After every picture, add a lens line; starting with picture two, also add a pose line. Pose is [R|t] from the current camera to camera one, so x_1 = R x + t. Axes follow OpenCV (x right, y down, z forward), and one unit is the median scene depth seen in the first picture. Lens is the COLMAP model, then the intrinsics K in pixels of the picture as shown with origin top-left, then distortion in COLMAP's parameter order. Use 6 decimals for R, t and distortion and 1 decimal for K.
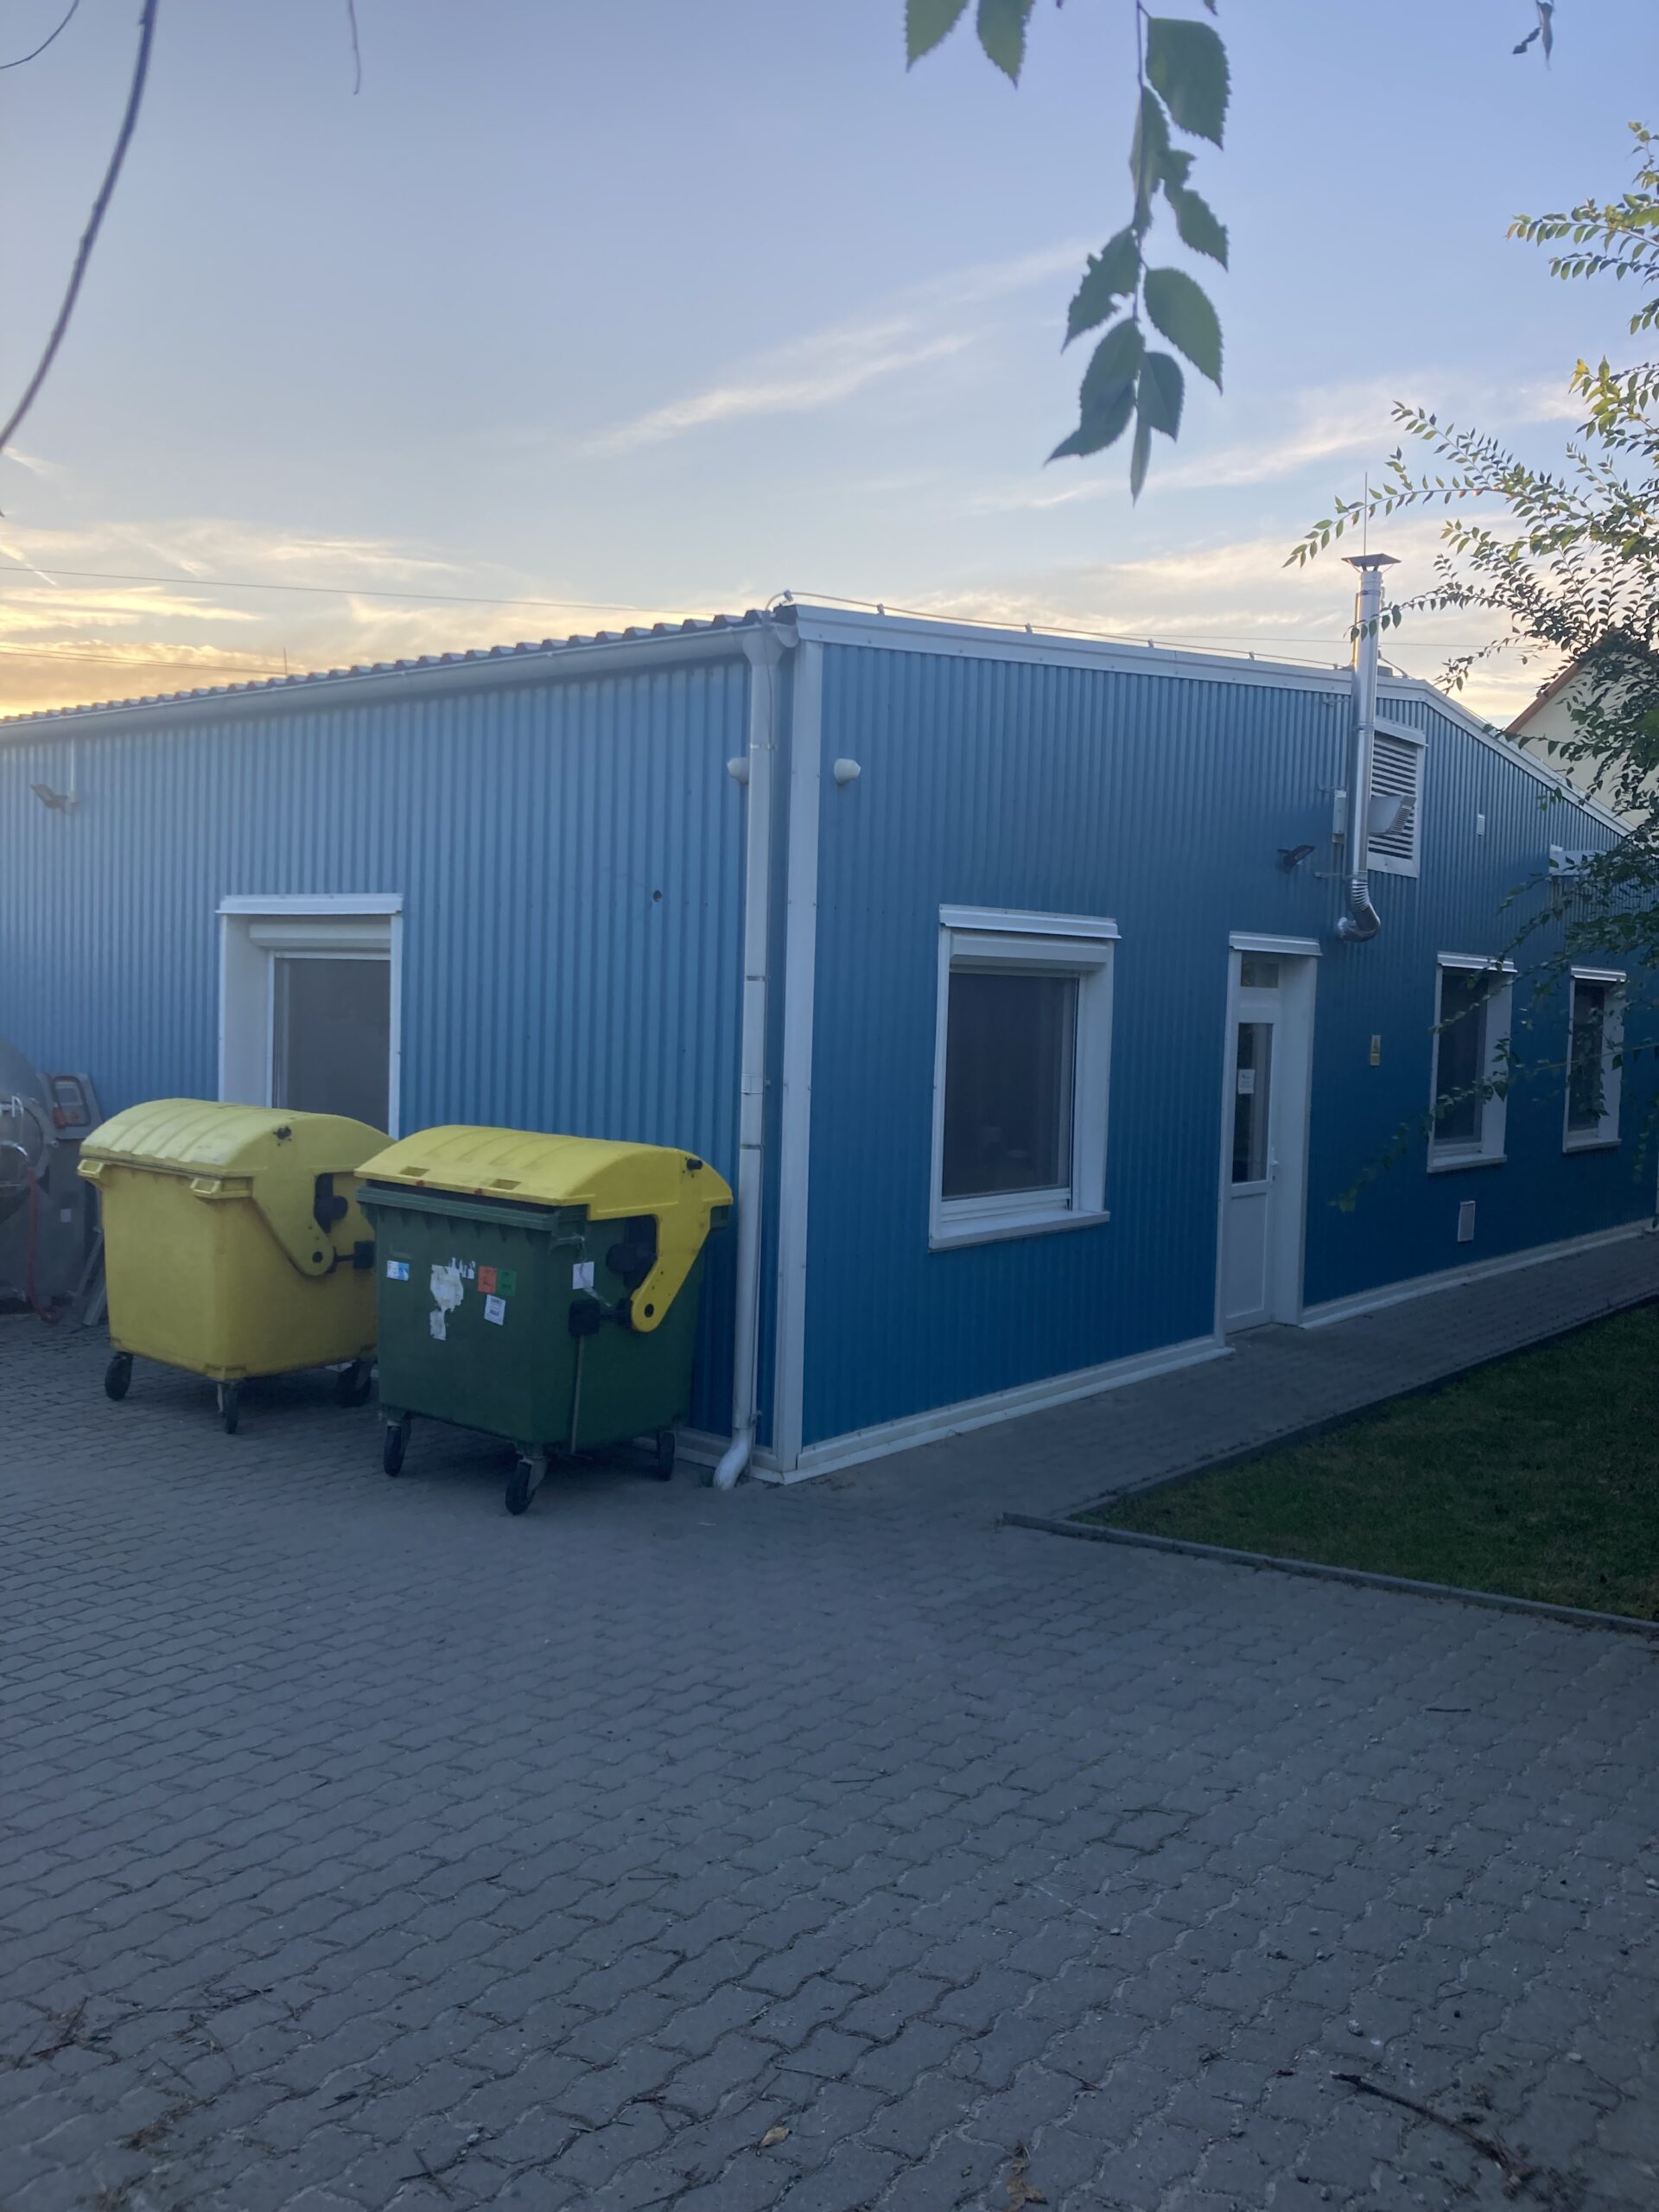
lens RADIAL K [[1825.0, 0, 824.0], [0, 1825.0, 1083.5], [0, 0, 1]] dist [0.102320, -0.199020]
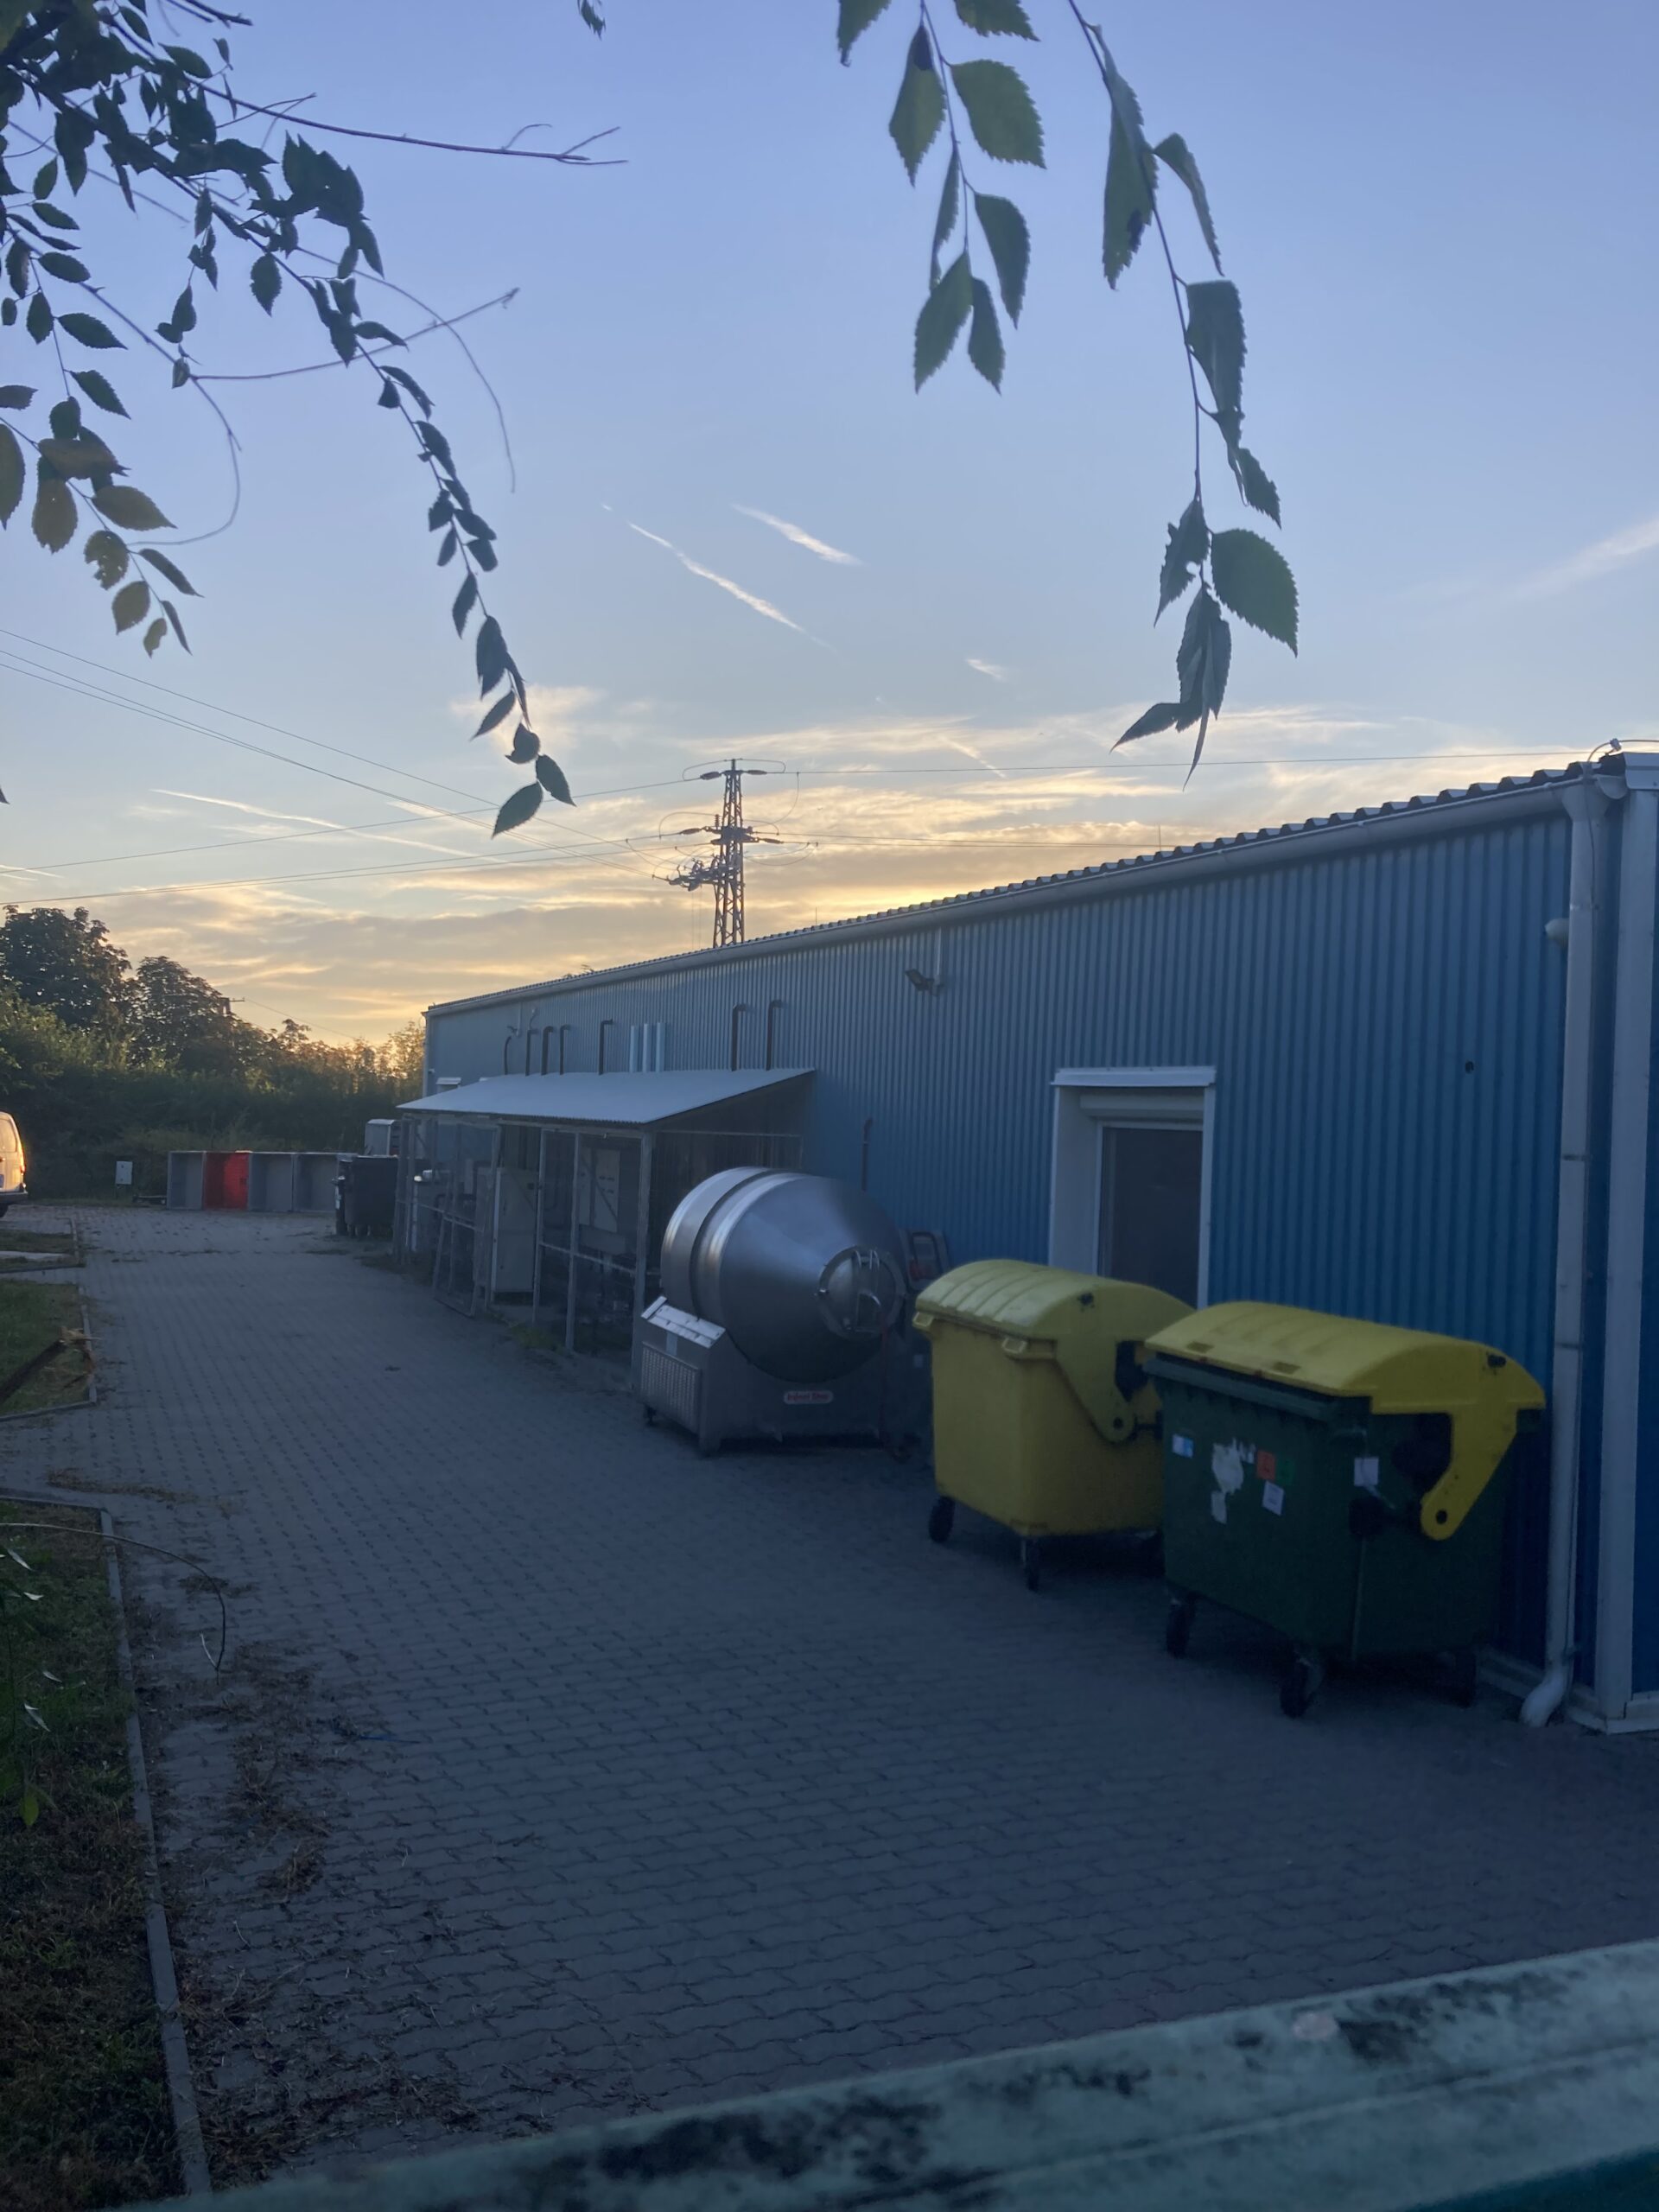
lens RADIAL K [[1825.0, 0, 824.0], [0, 1825.0, 1083.5], [0, 0, 1]] dist [0.102320, -0.199020]
pose [[0.884487, -0.001162, -0.466563, 0.056869], [-0.038532, 0.996399, -0.075527, -0.010501], [0.464971, 0.084780, 0.881257, 0.013227]]
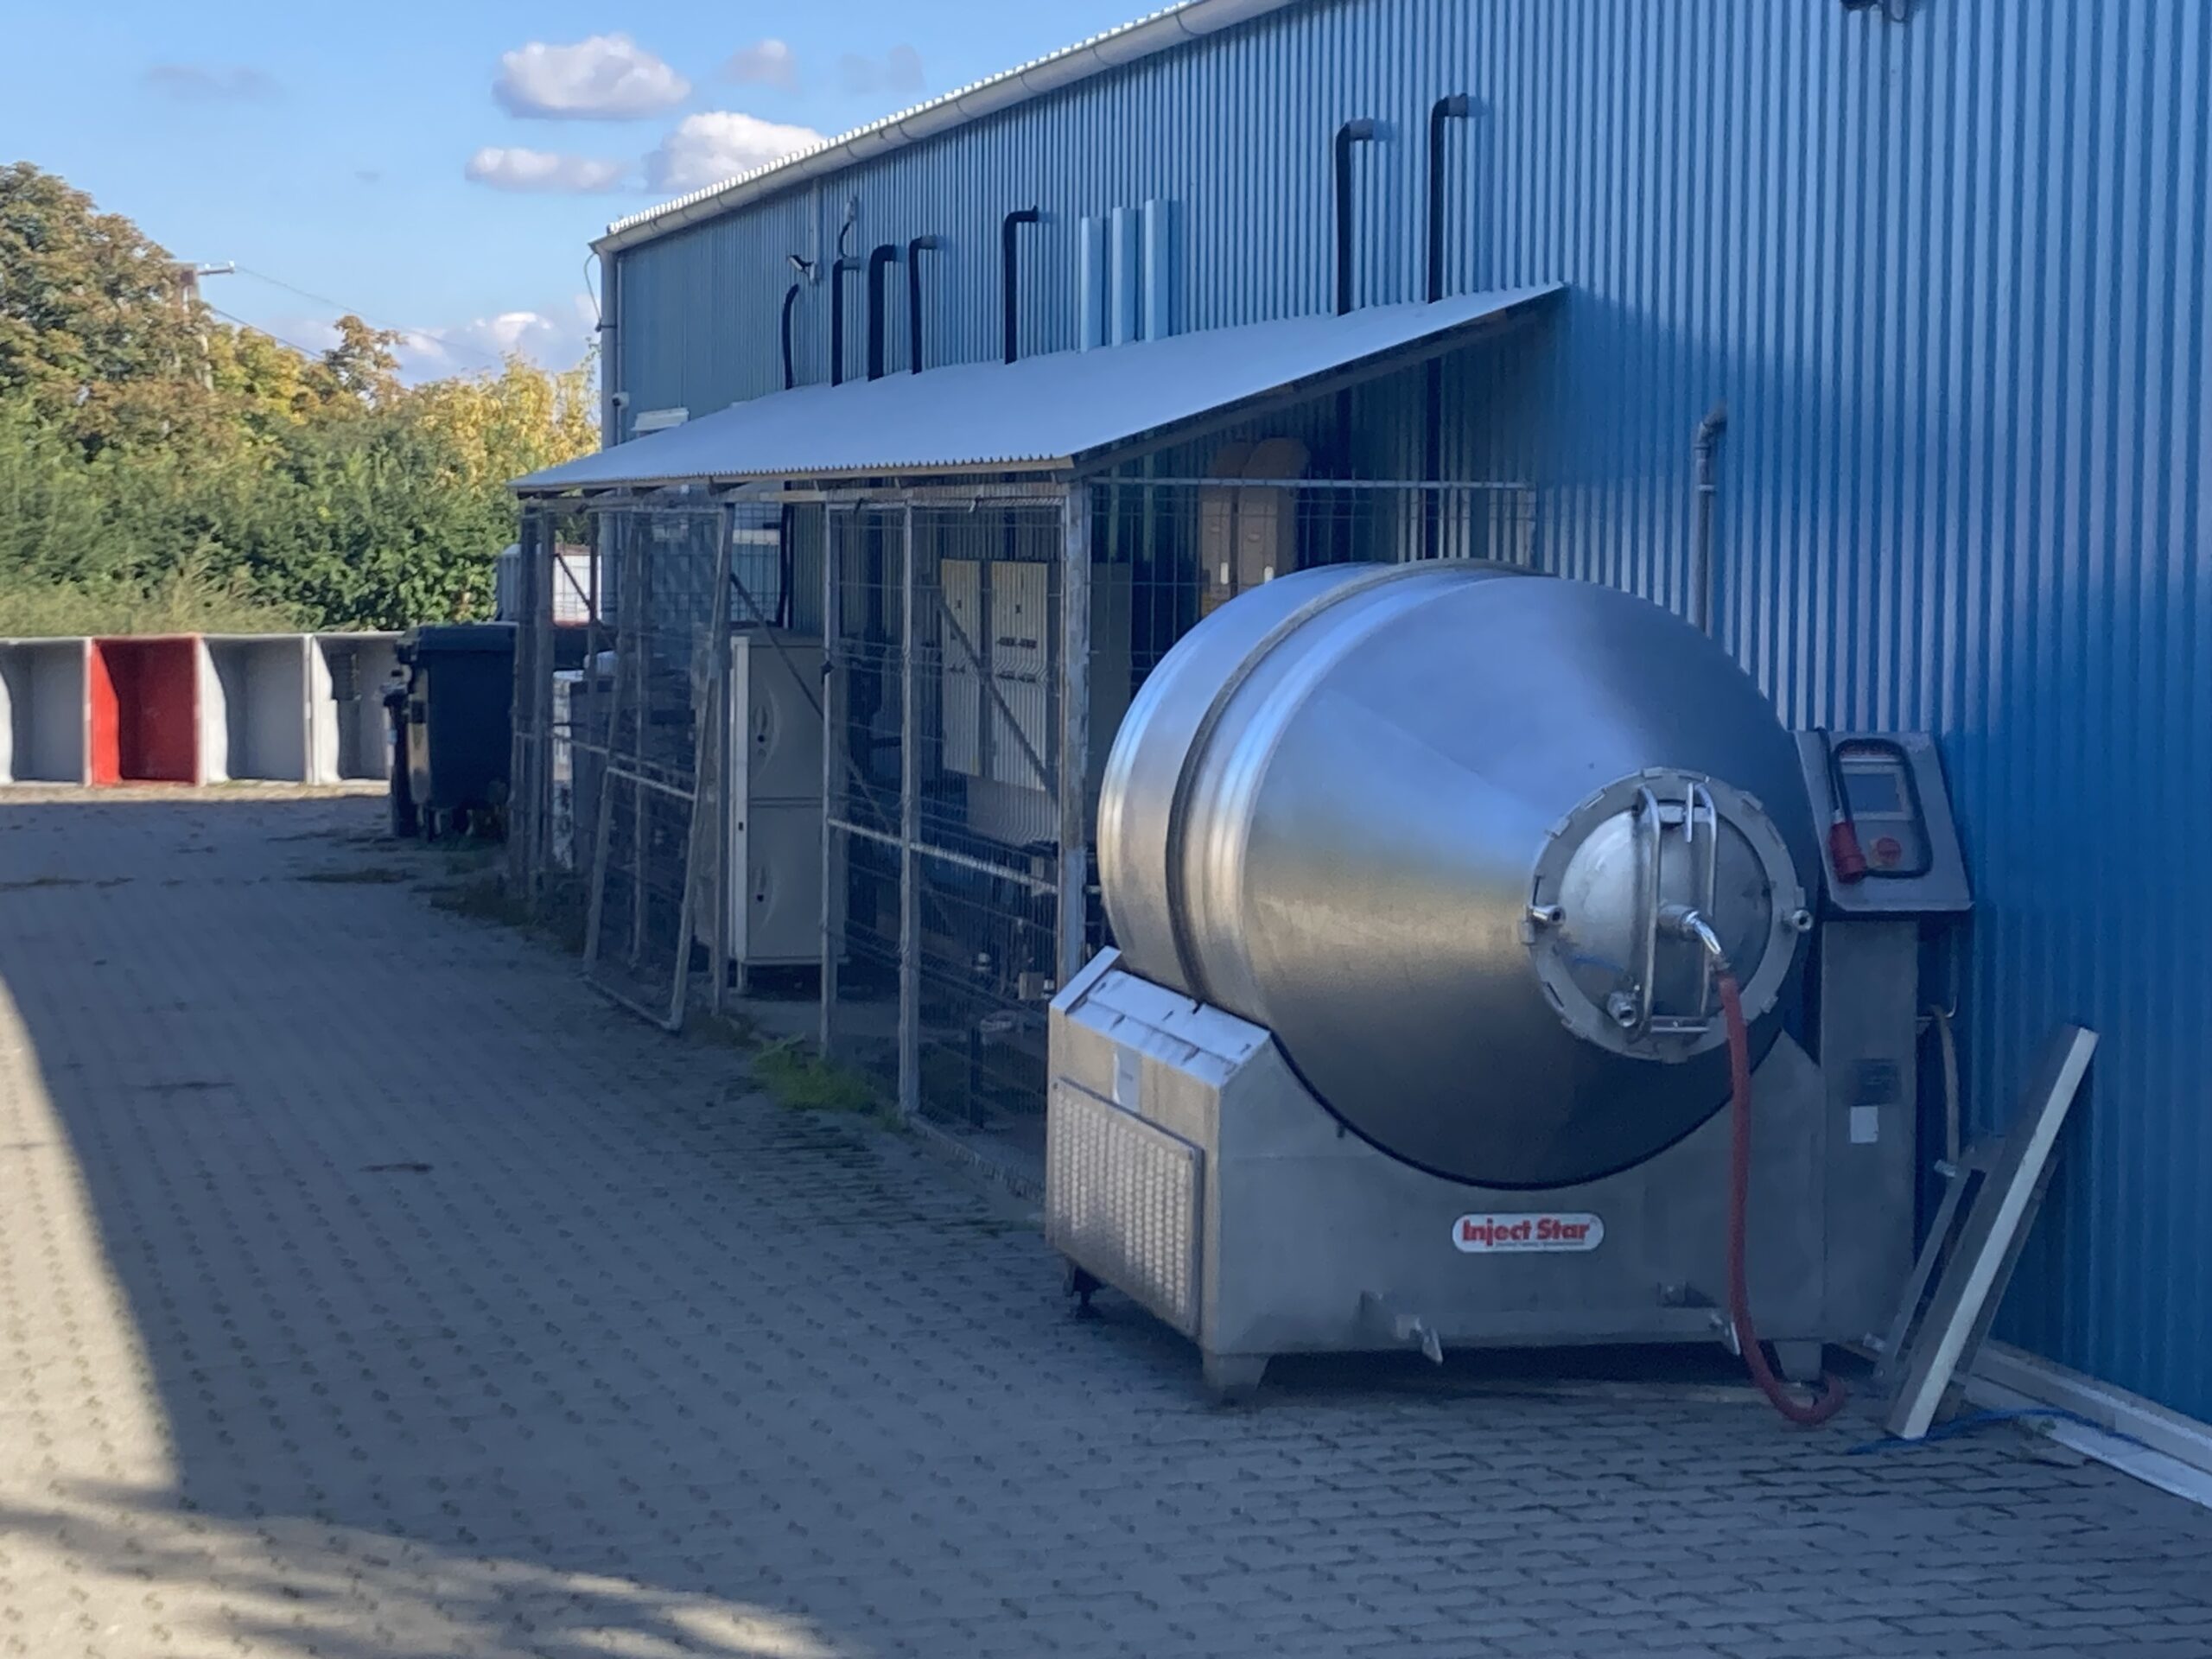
lens RADIAL K [[4649.9, 0, 1074.0], [0, 4649.9, 716.7], [0, 0, 1]] dist [0.287170, -1.639392]
pose [[0.807607, 0.001891, -0.589718, 0.007181], [-0.016540, 0.999674, -0.019446, 0.015701], [0.589489, 0.025459, 0.807375, 0.217368]]
